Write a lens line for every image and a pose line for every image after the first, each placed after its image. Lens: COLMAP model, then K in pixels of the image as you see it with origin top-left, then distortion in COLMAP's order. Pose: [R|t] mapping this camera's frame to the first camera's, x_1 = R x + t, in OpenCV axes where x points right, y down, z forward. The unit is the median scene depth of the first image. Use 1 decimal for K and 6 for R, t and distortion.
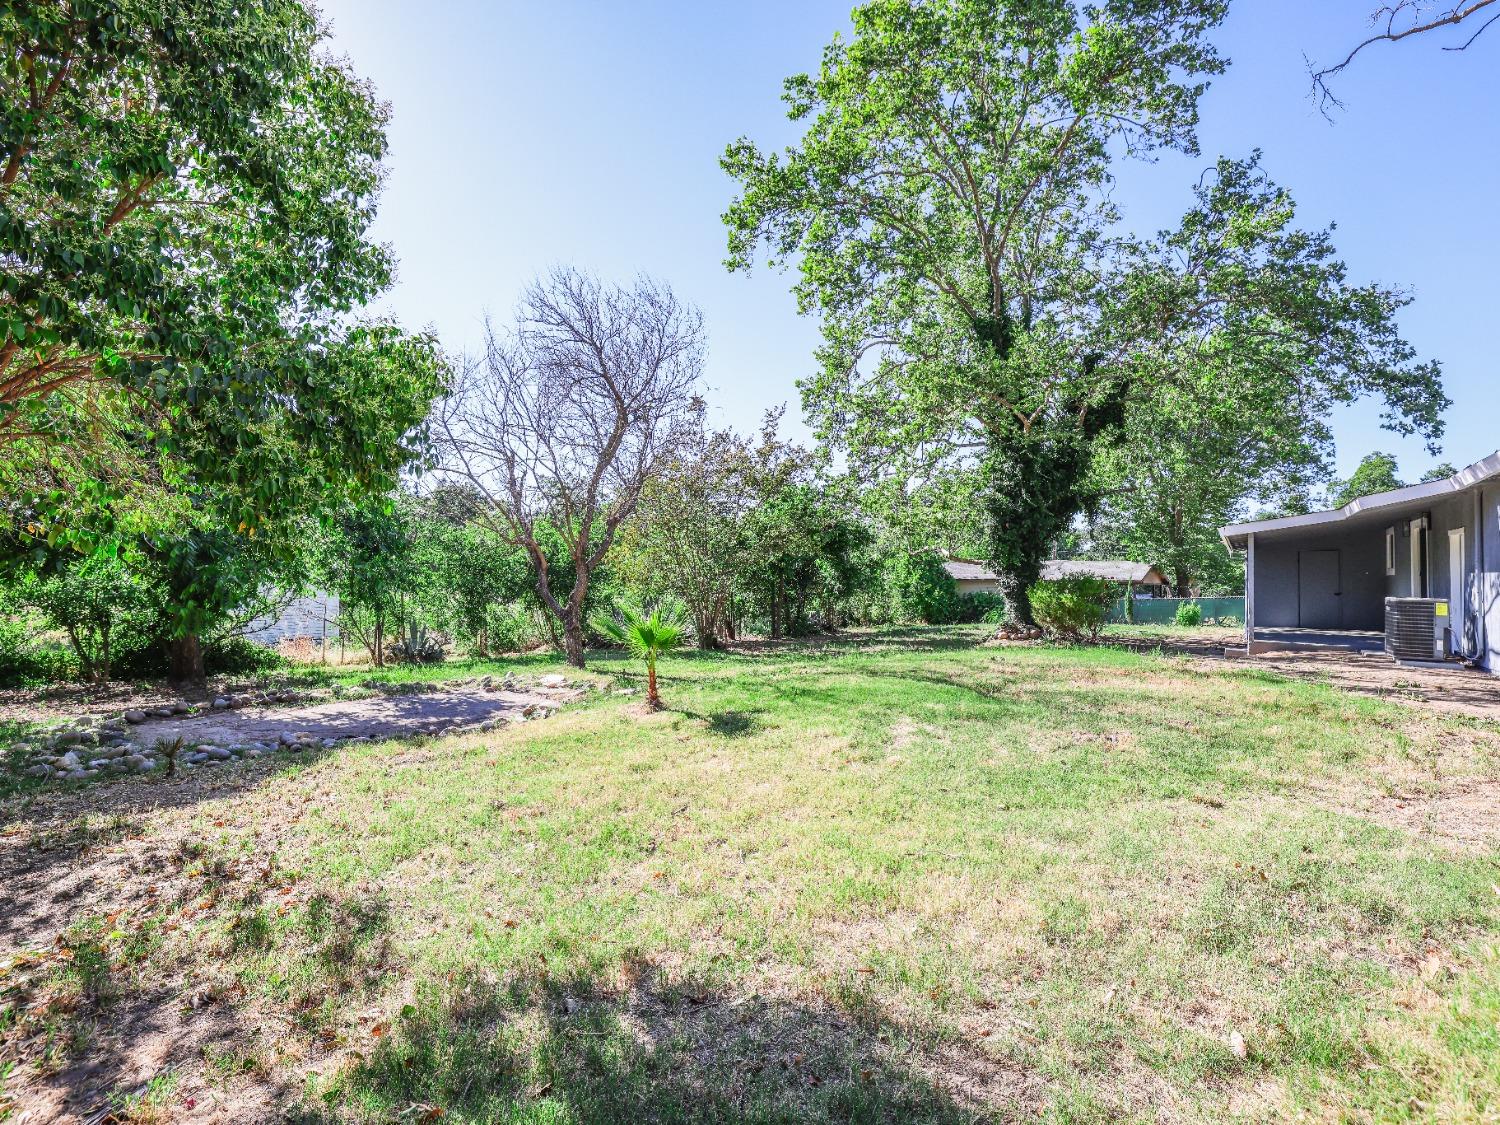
lens RADIAL K [[695.2, 0, 750.0], [0, 695.2, 562.5], [0, 0, 1]] dist [0.000462, 0.000253]
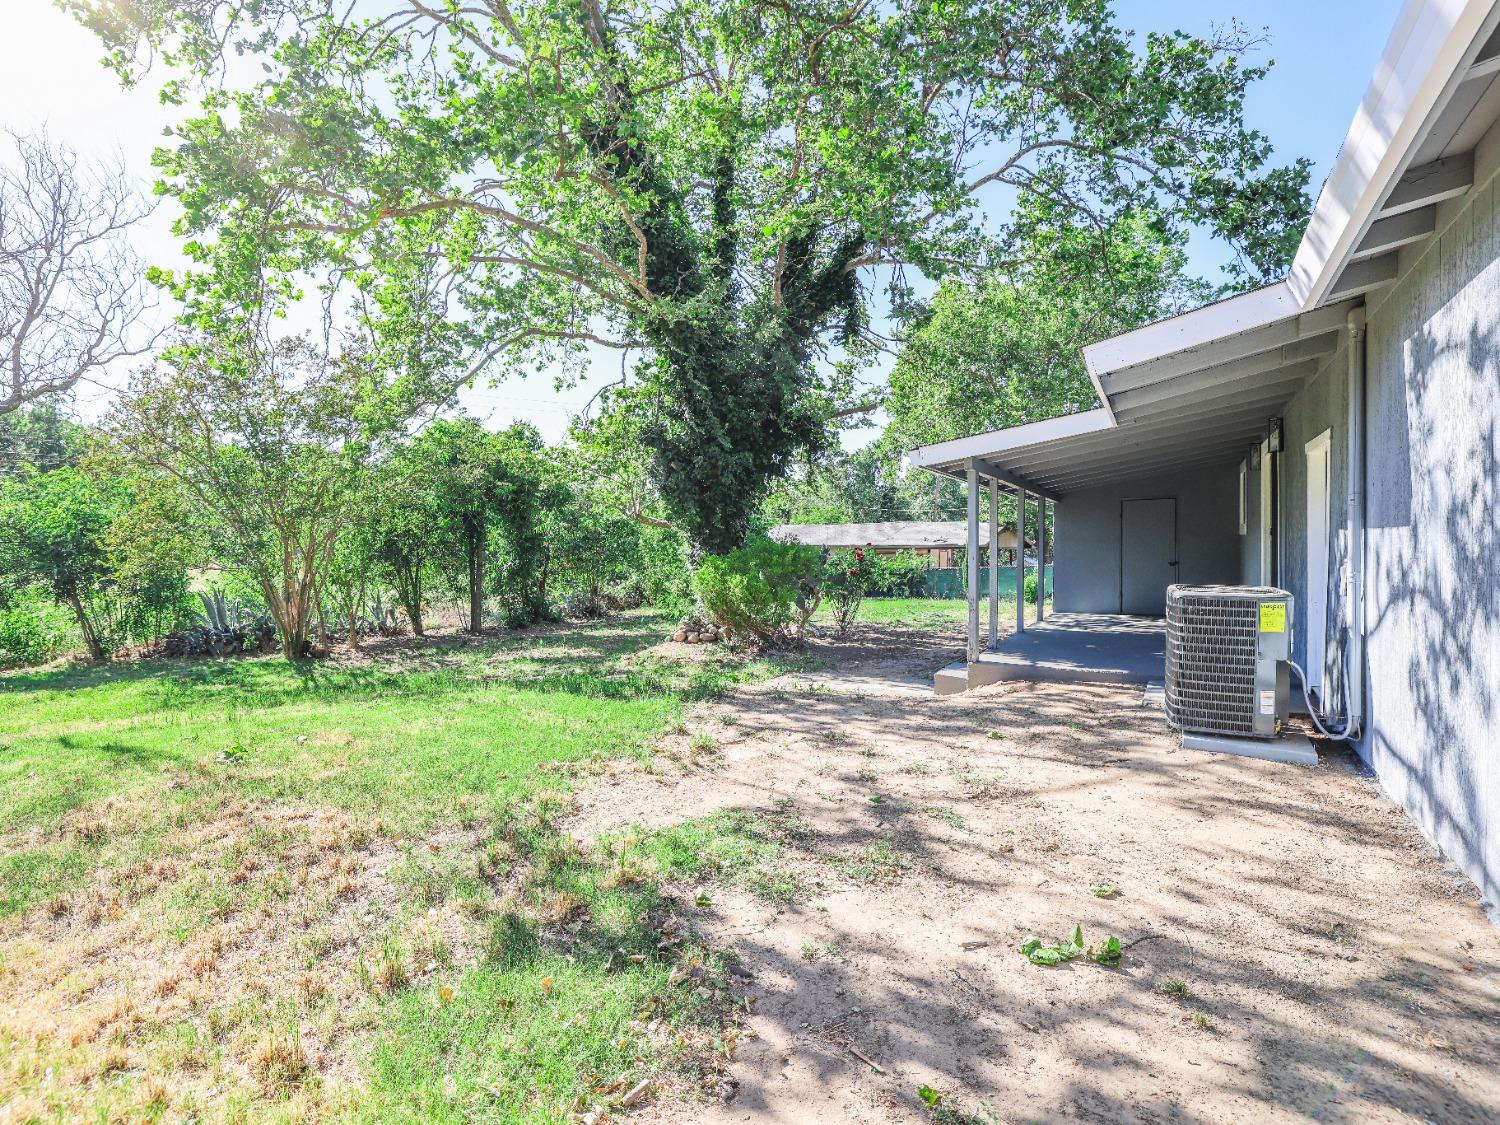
lens RADIAL K [[695.2, 0, 750.0], [0, 695.2, 562.5], [0, 0, 1]] dist [0.000462, 0.000253]
pose [[0.996523, -0.019958, 0.080897, 0.483855], [0.016176, 0.998757, 0.047137, 0.007264], [-0.081737, -0.045664, 0.995607, 0.456233]]
